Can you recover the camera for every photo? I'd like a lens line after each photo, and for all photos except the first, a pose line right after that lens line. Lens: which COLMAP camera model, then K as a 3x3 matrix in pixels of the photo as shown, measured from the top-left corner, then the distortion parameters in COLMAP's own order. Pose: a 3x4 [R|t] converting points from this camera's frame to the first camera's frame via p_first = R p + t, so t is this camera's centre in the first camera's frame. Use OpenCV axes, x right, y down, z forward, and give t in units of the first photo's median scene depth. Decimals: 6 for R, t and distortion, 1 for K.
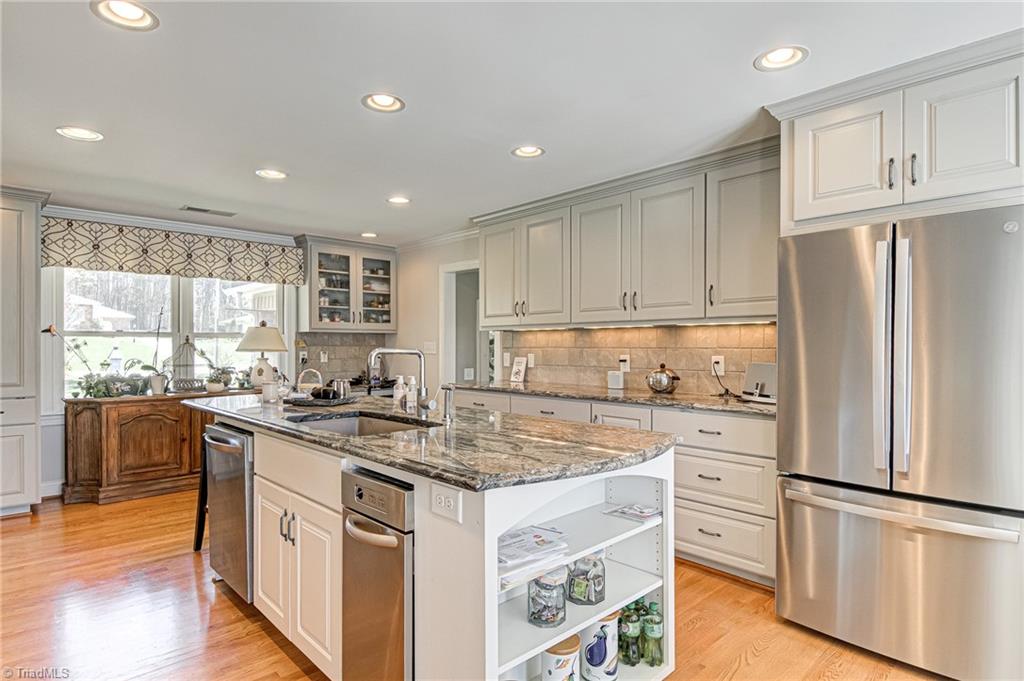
lens RADIAL K [[538.8, 0, 517.4], [0, 538.8, 343.4], [0, 0, 1]] dist [0.015435, -0.000326]
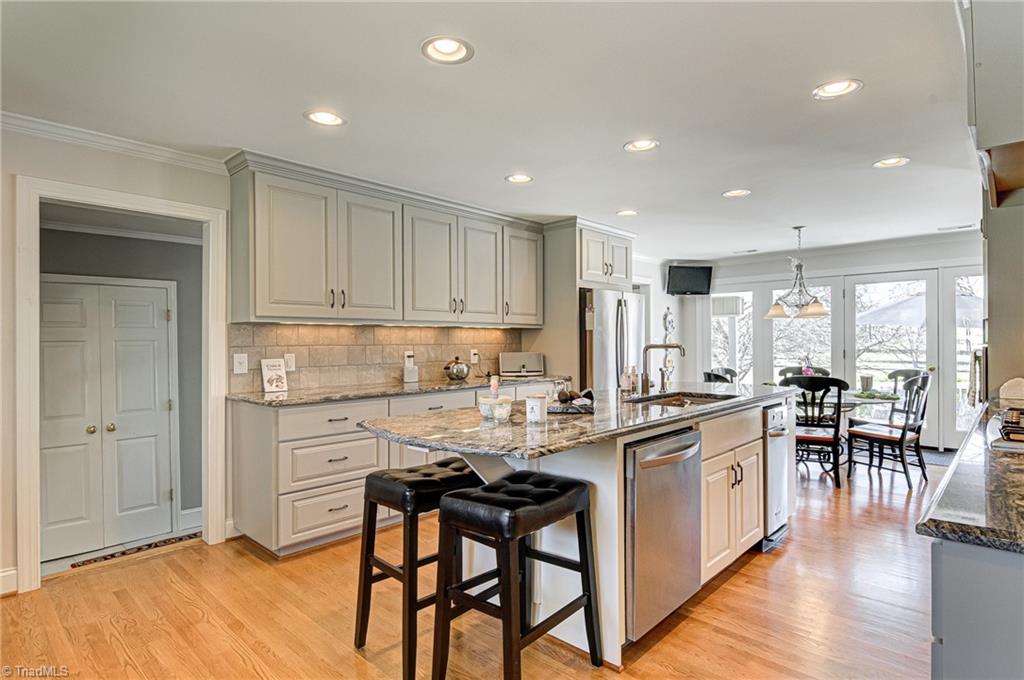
lens RADIAL K [[538.8, 0, 517.4], [0, 538.8, 342.9], [0, 0, 1]] dist [0.015435, -0.000326]
pose [[-0.061759, -0.001742, 0.998090, -0.882003], [-0.000174, 0.999998, 0.001734, 0.002466], [-0.998091, -0.000067, -0.061759, 0.817010]]
